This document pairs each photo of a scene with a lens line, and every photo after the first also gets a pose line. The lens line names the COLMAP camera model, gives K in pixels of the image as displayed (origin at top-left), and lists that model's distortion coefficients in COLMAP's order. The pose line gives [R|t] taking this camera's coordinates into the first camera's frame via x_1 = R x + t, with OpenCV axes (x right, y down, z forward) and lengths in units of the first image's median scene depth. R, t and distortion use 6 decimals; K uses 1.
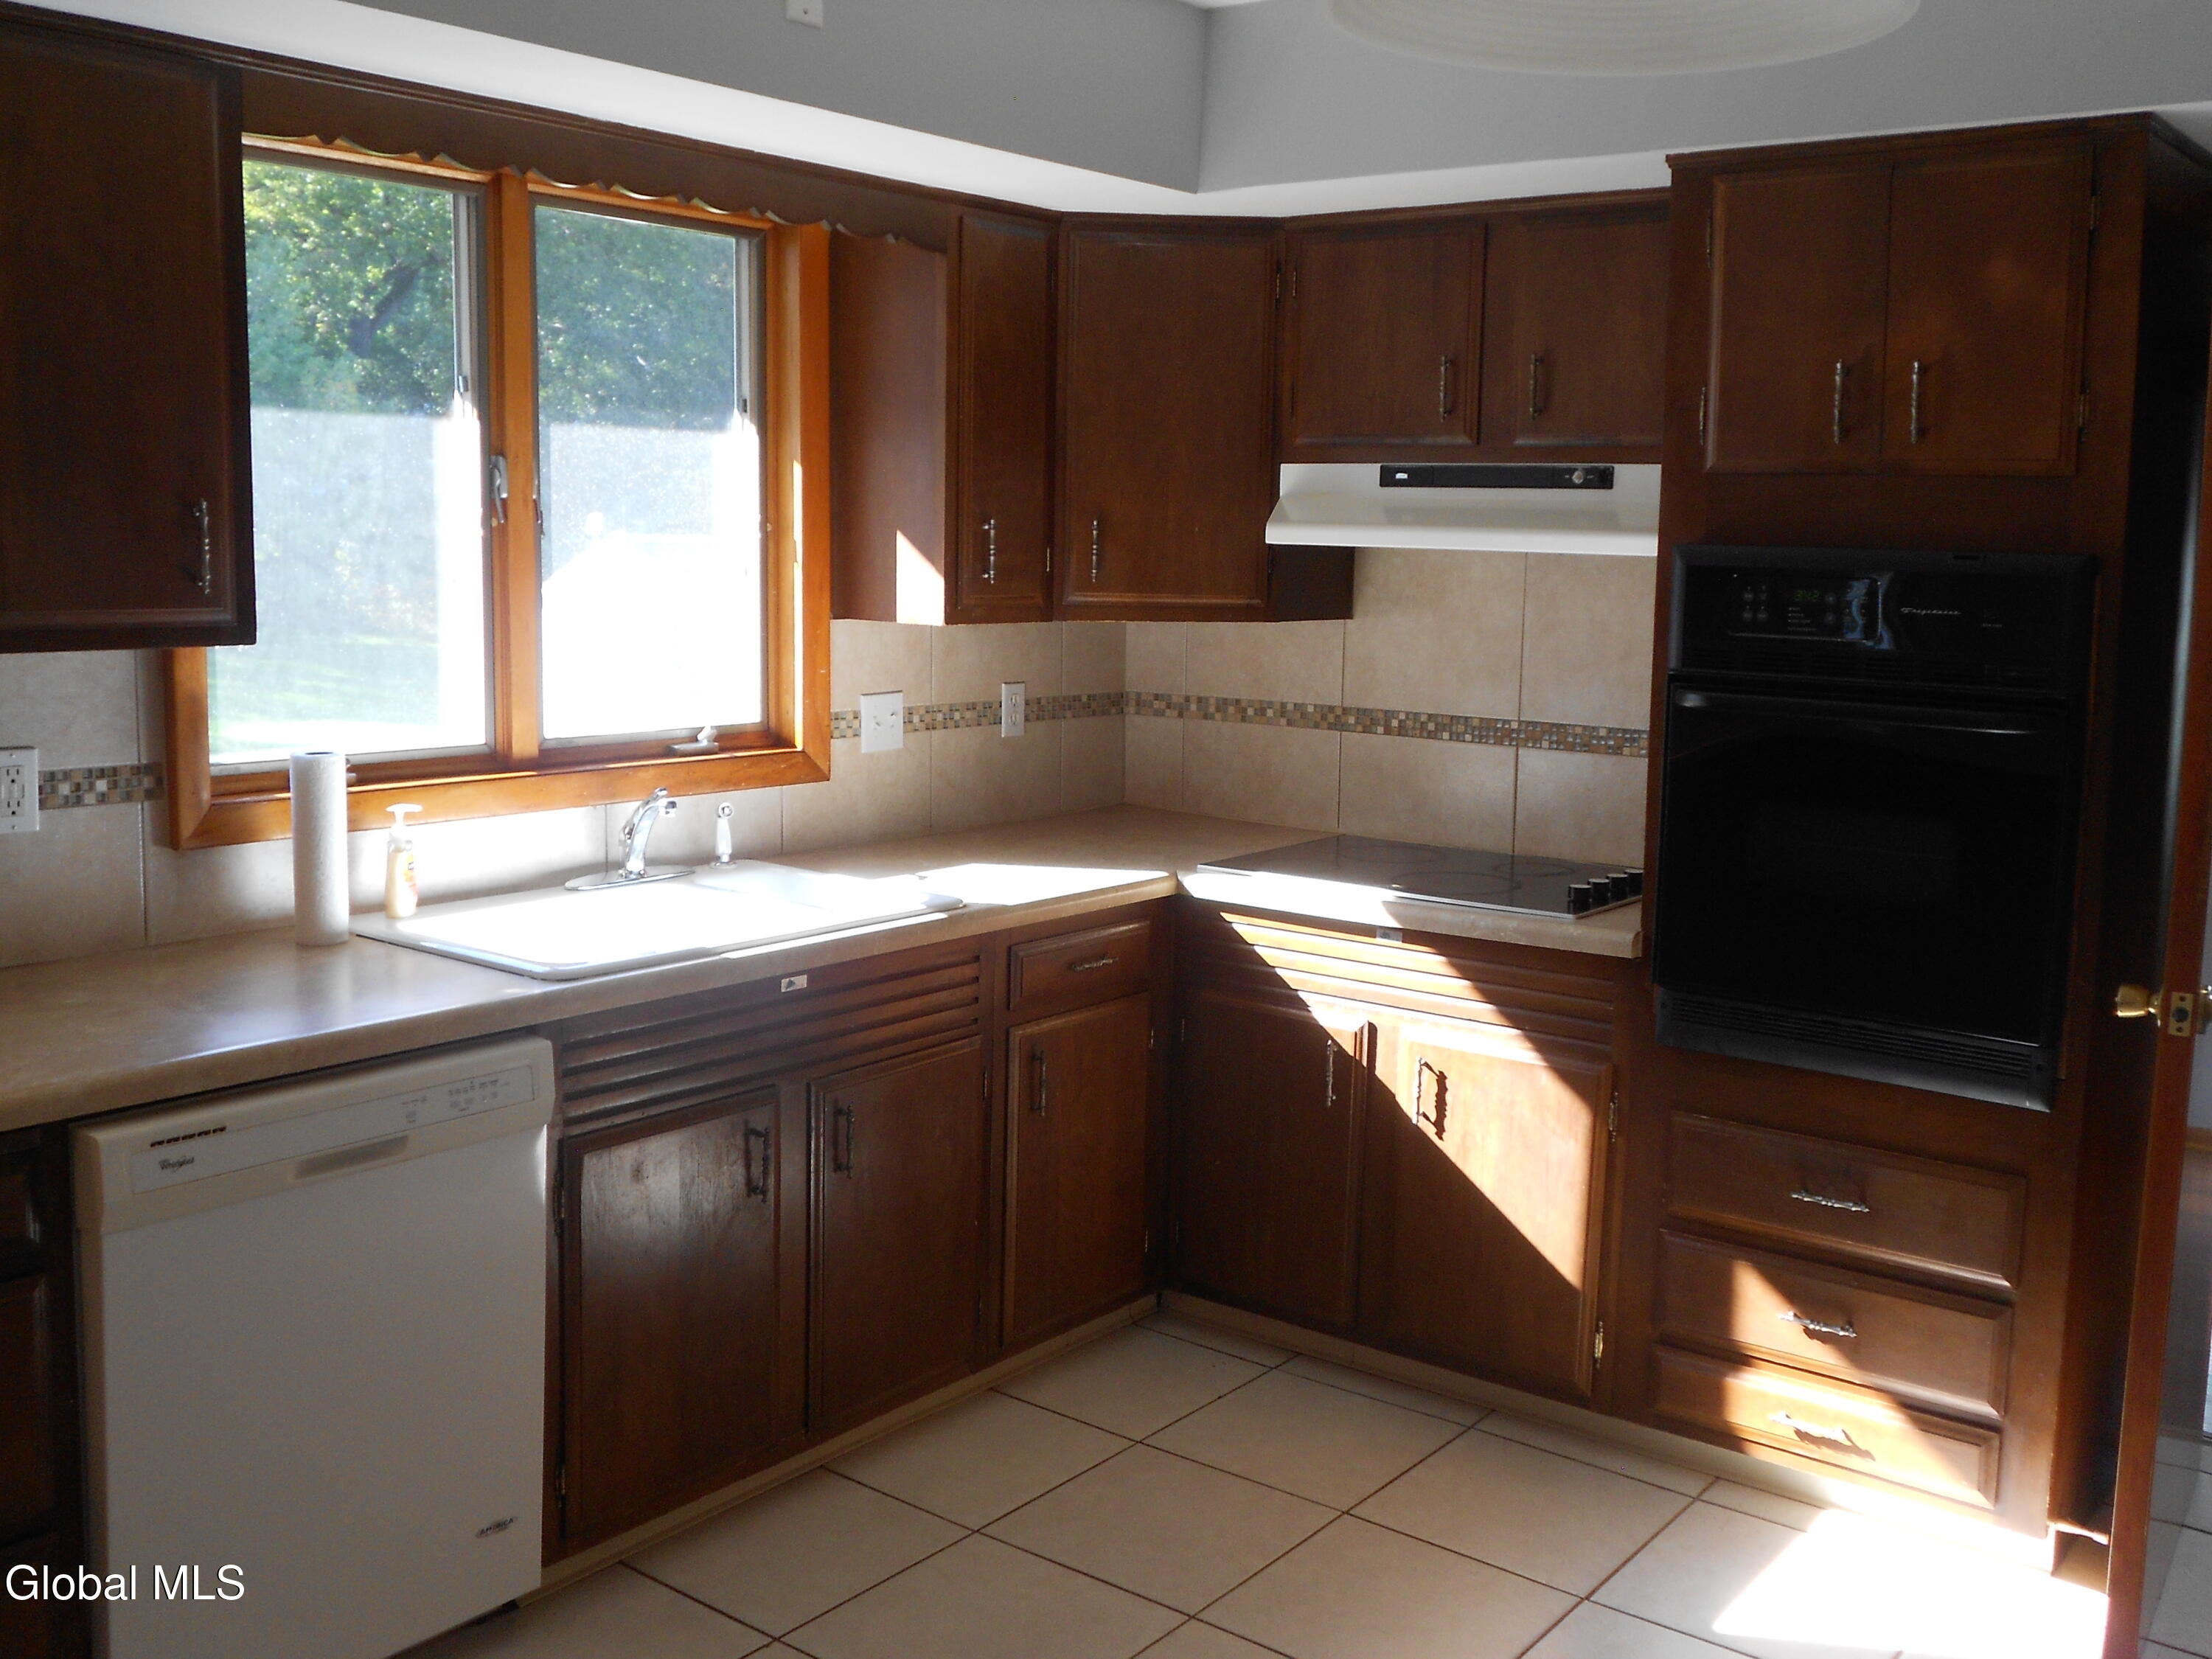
lens RADIAL K [[2133.8, 0, 1139.8], [0, 2133.8, 827.0], [0, 0, 1]] dist [-0.004387, -0.015260]
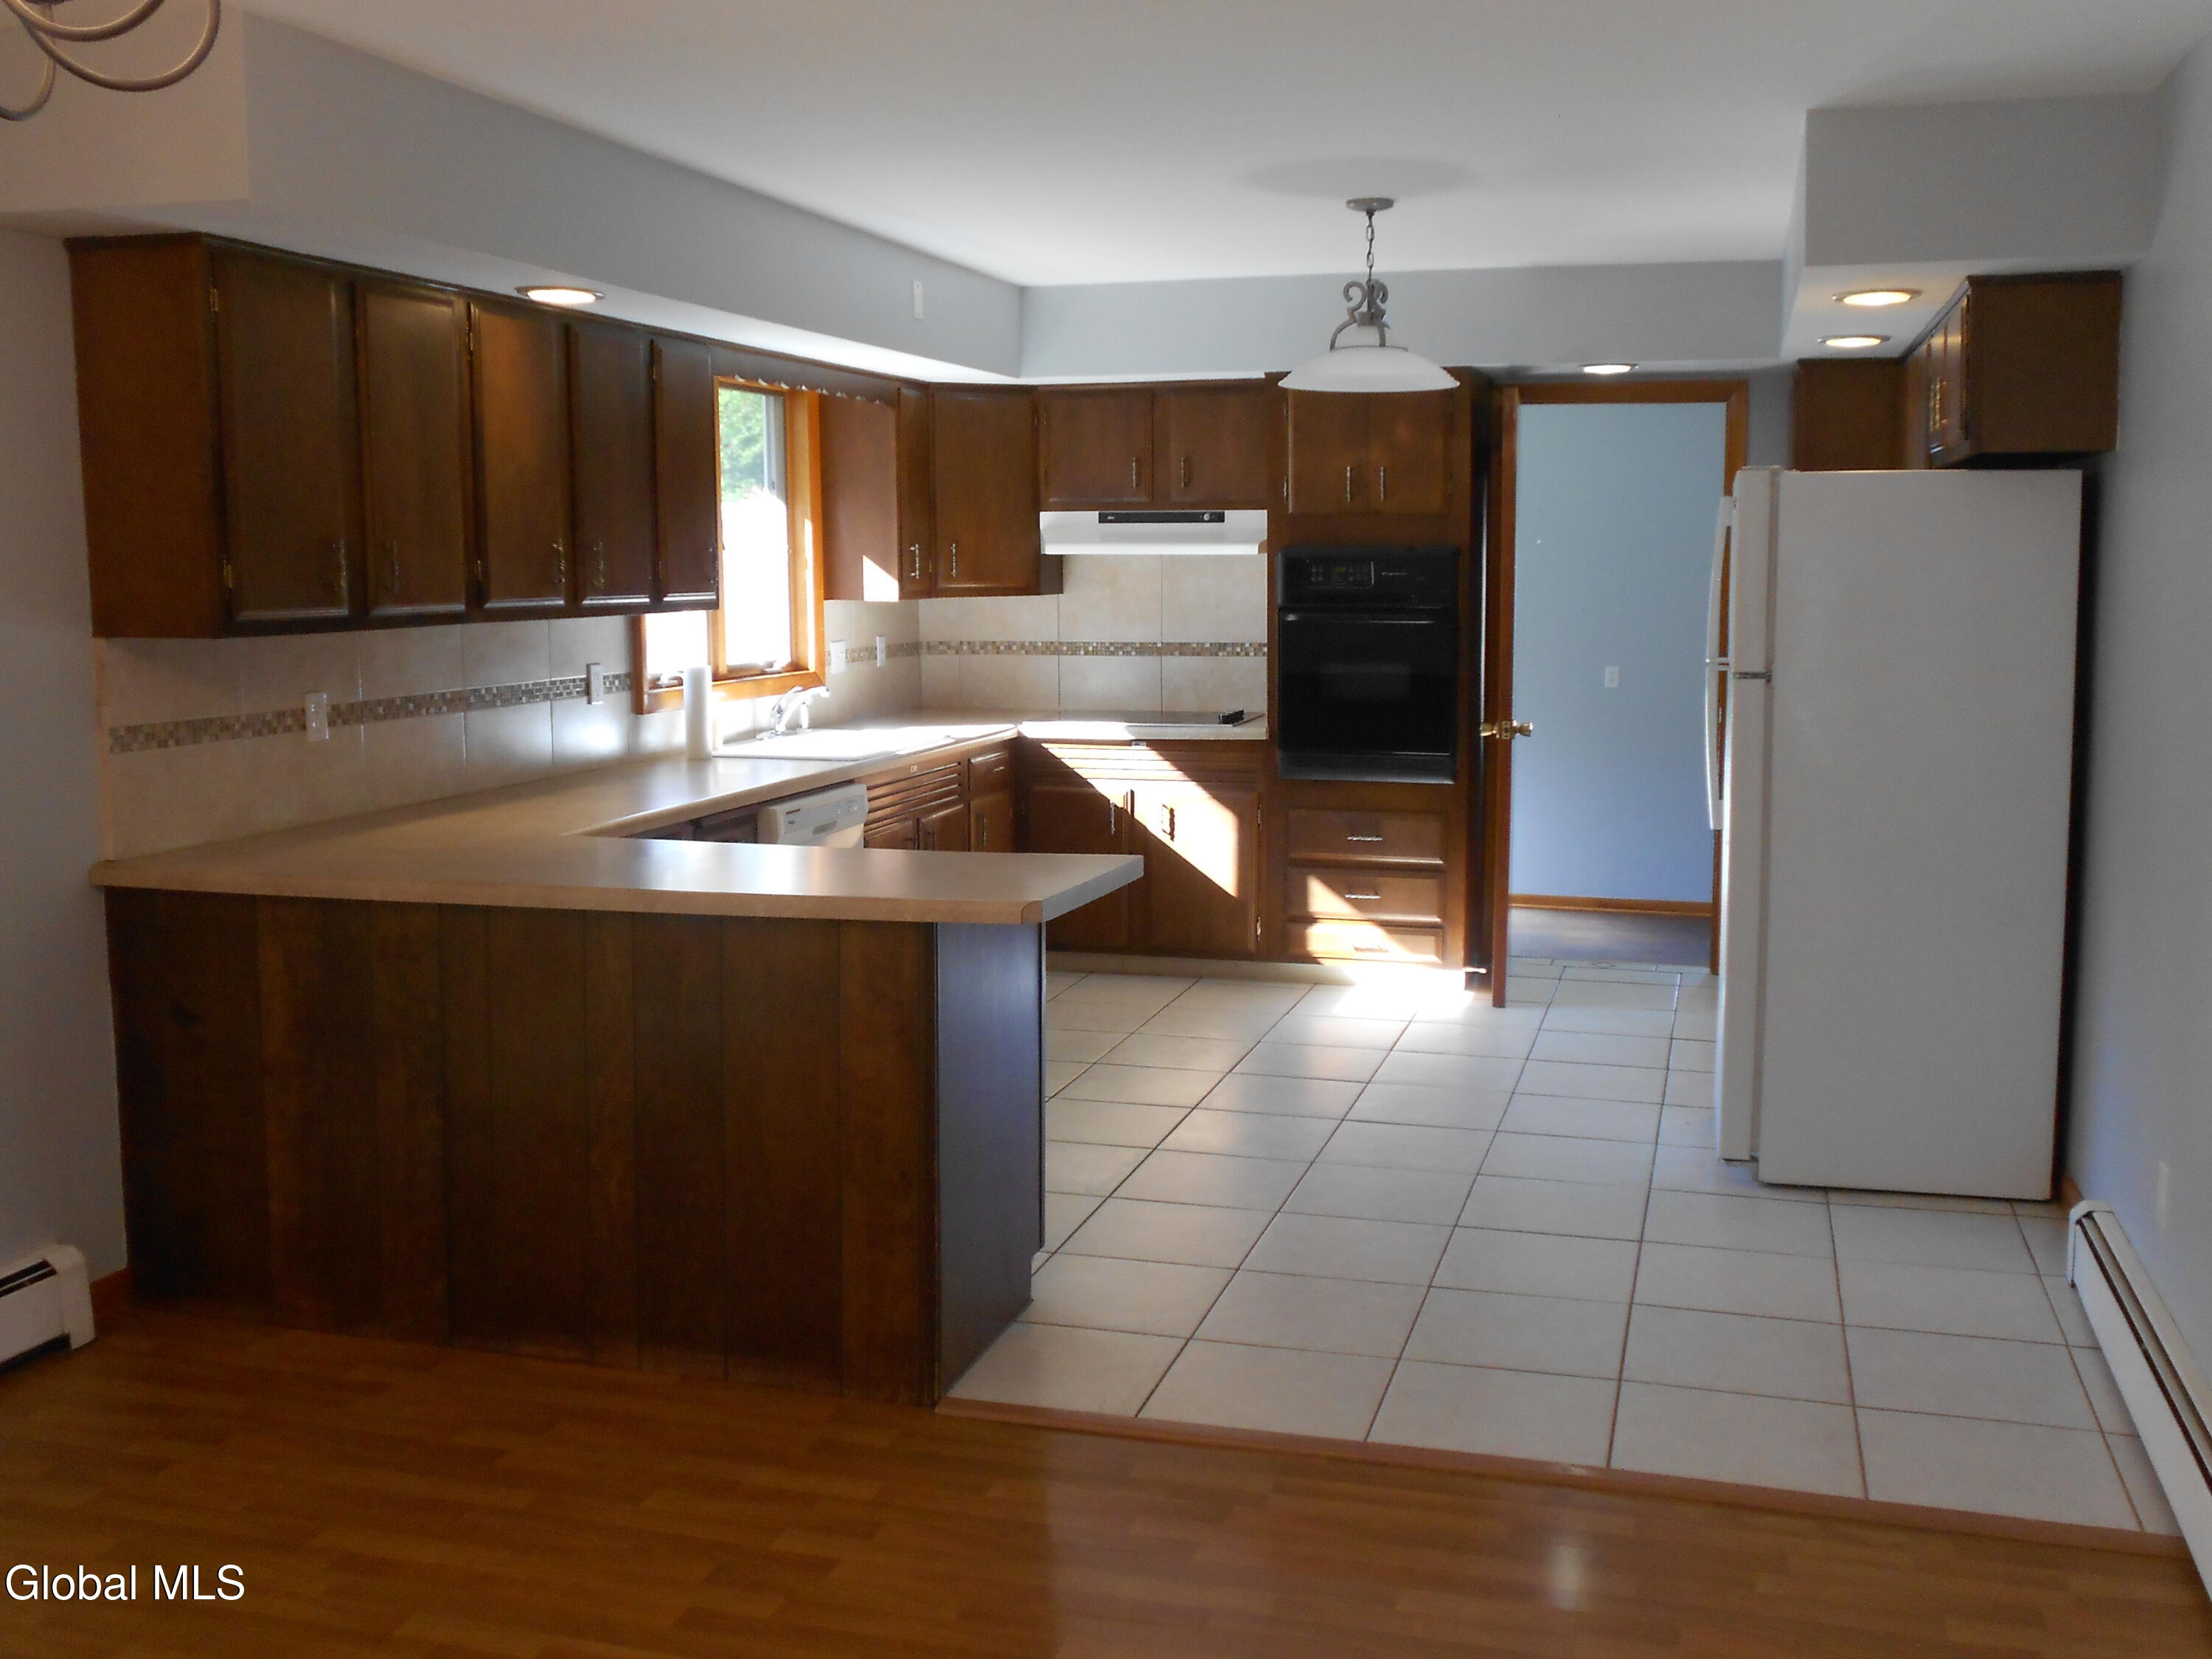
lens RADIAL K [[2091.2, 0, 1119.5], [0, 2091.2, 795.2], [0, 0, 1]] dist [0.003747, -0.072826]
pose [[0.932287, -0.066393, 0.355574, -0.600157], [0.073491, 0.997275, -0.006477, 0.108528], [-0.354175, 0.032170, 0.934626, -0.833769]]
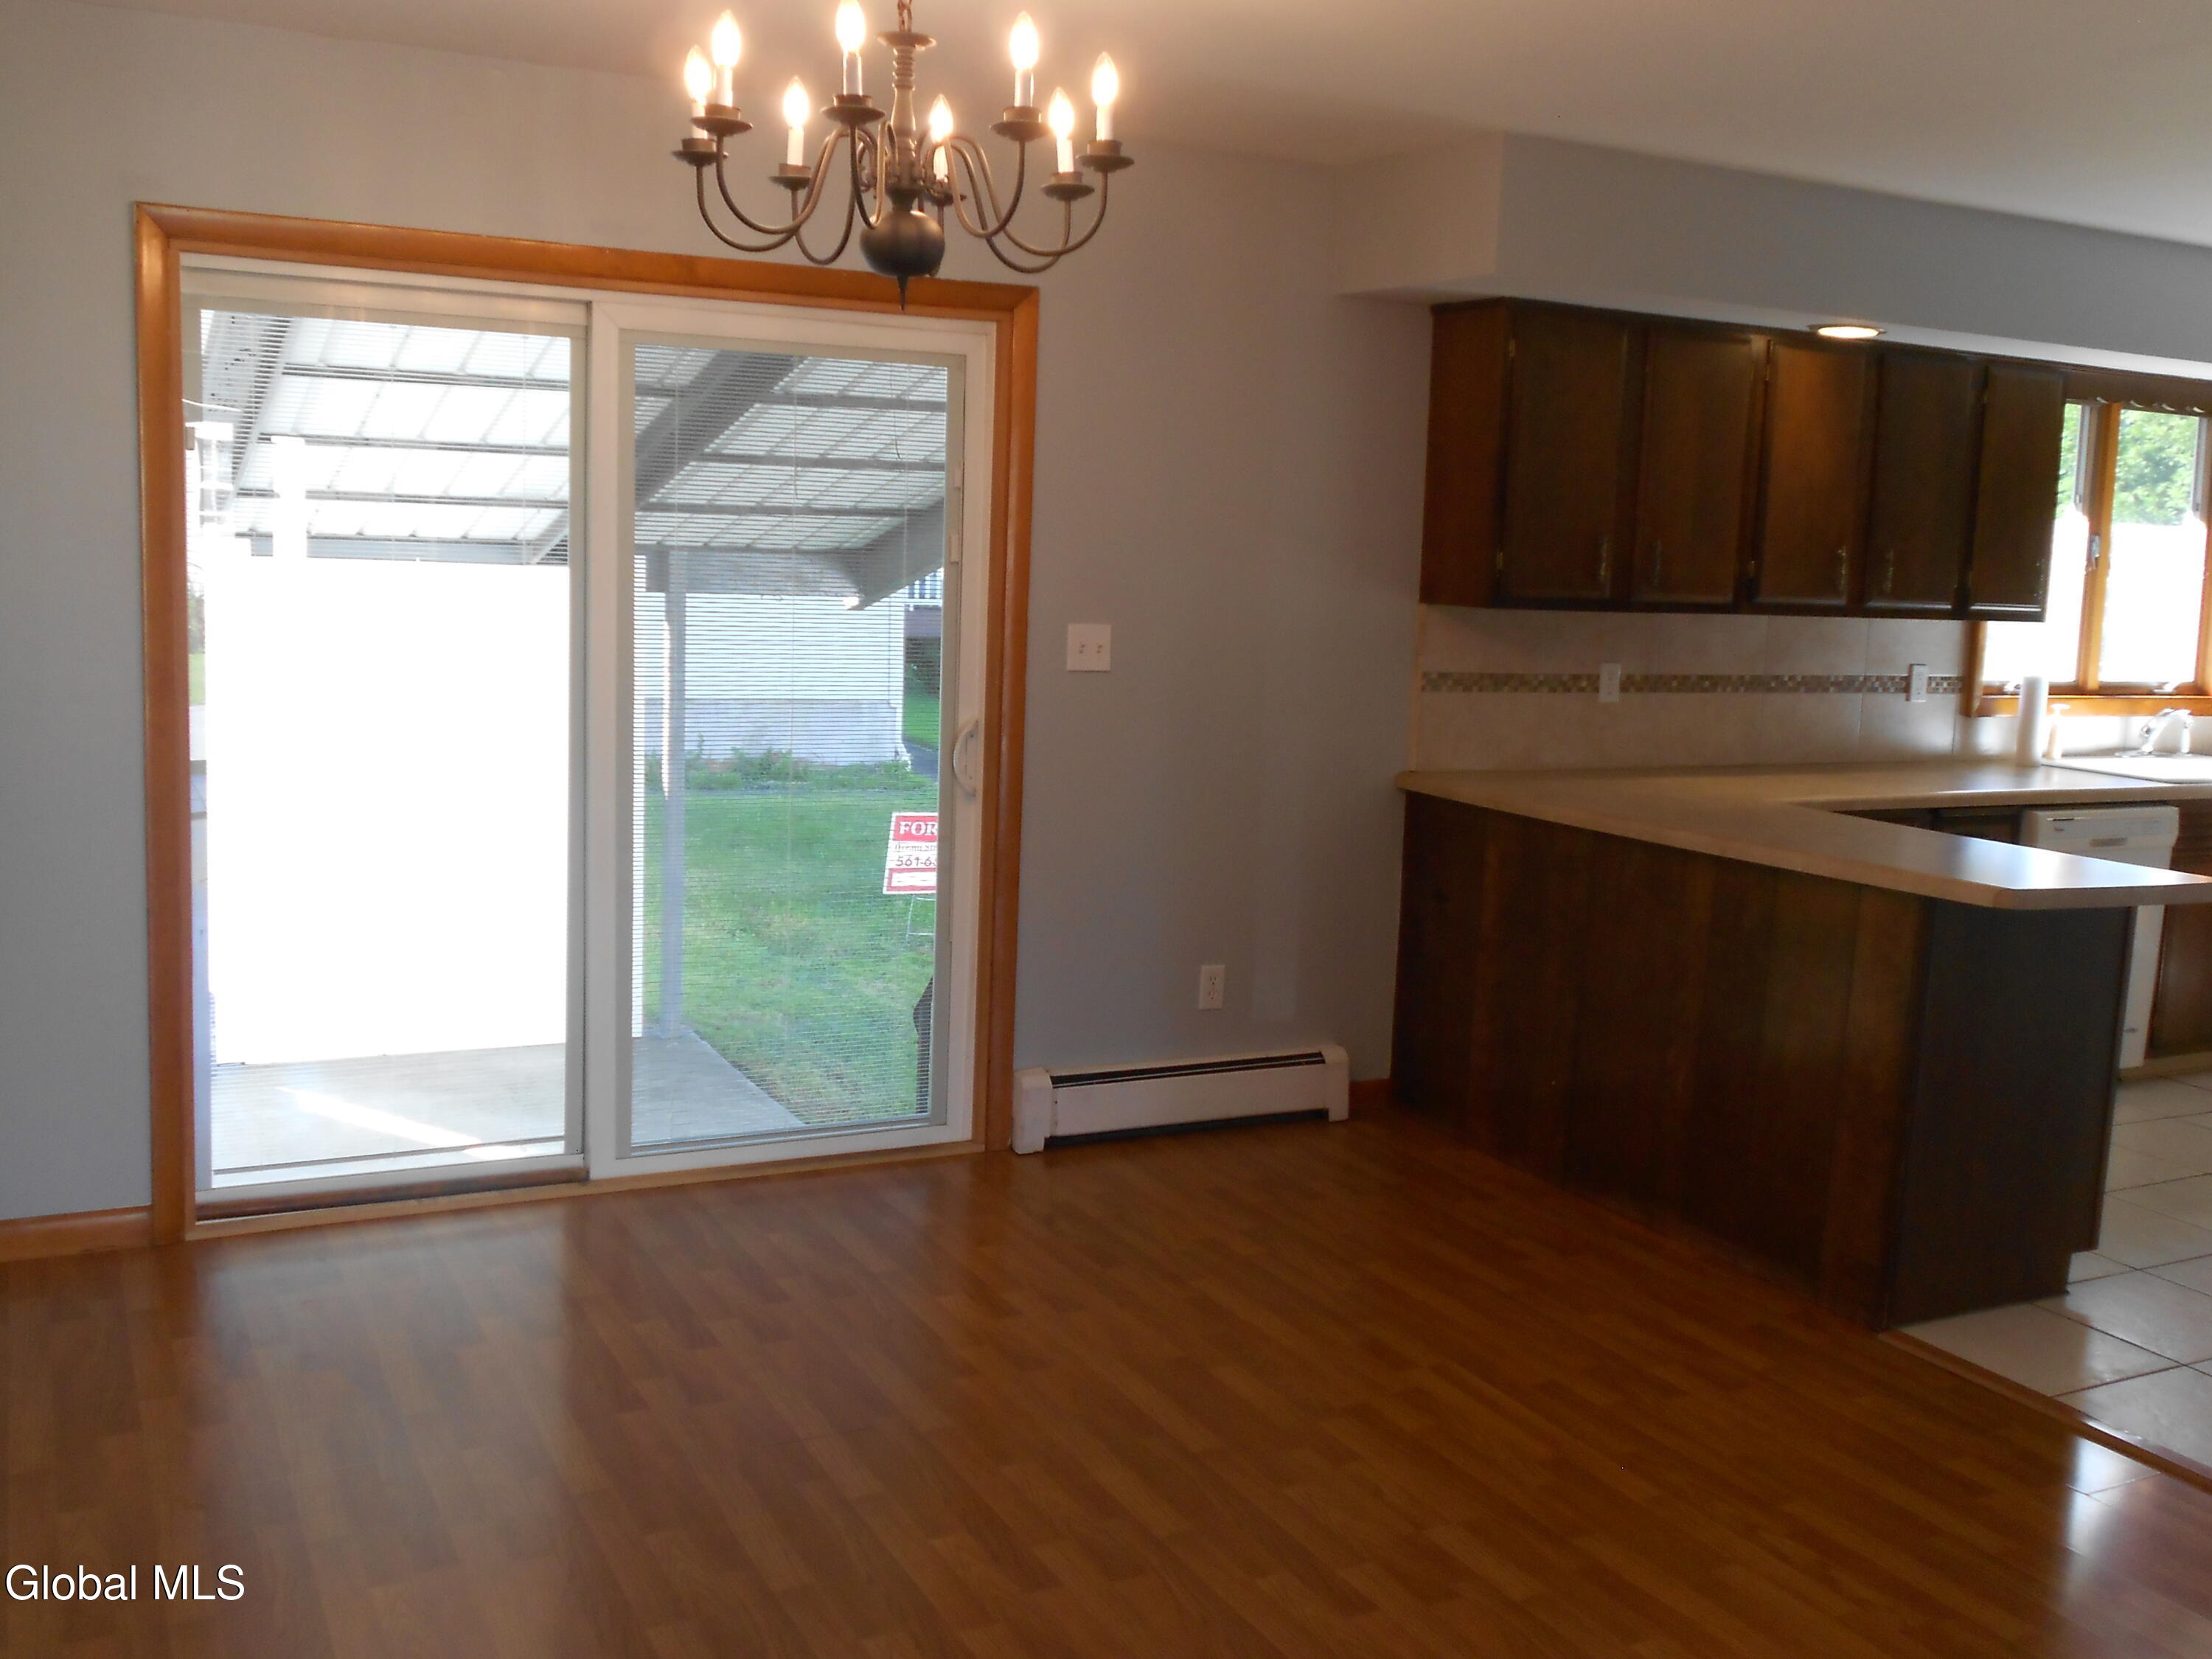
lens RADIAL K [[2091.2, 0, 1119.5], [0, 2091.2, 795.2], [0, 0, 1]] dist [0.003747, -0.072826]
pose [[0.906223, 0.068117, -0.417277, -0.277523], [-0.078742, 0.996861, -0.008279, 0.142073], [0.415403, 0.040359, 0.908742, -1.038624]]
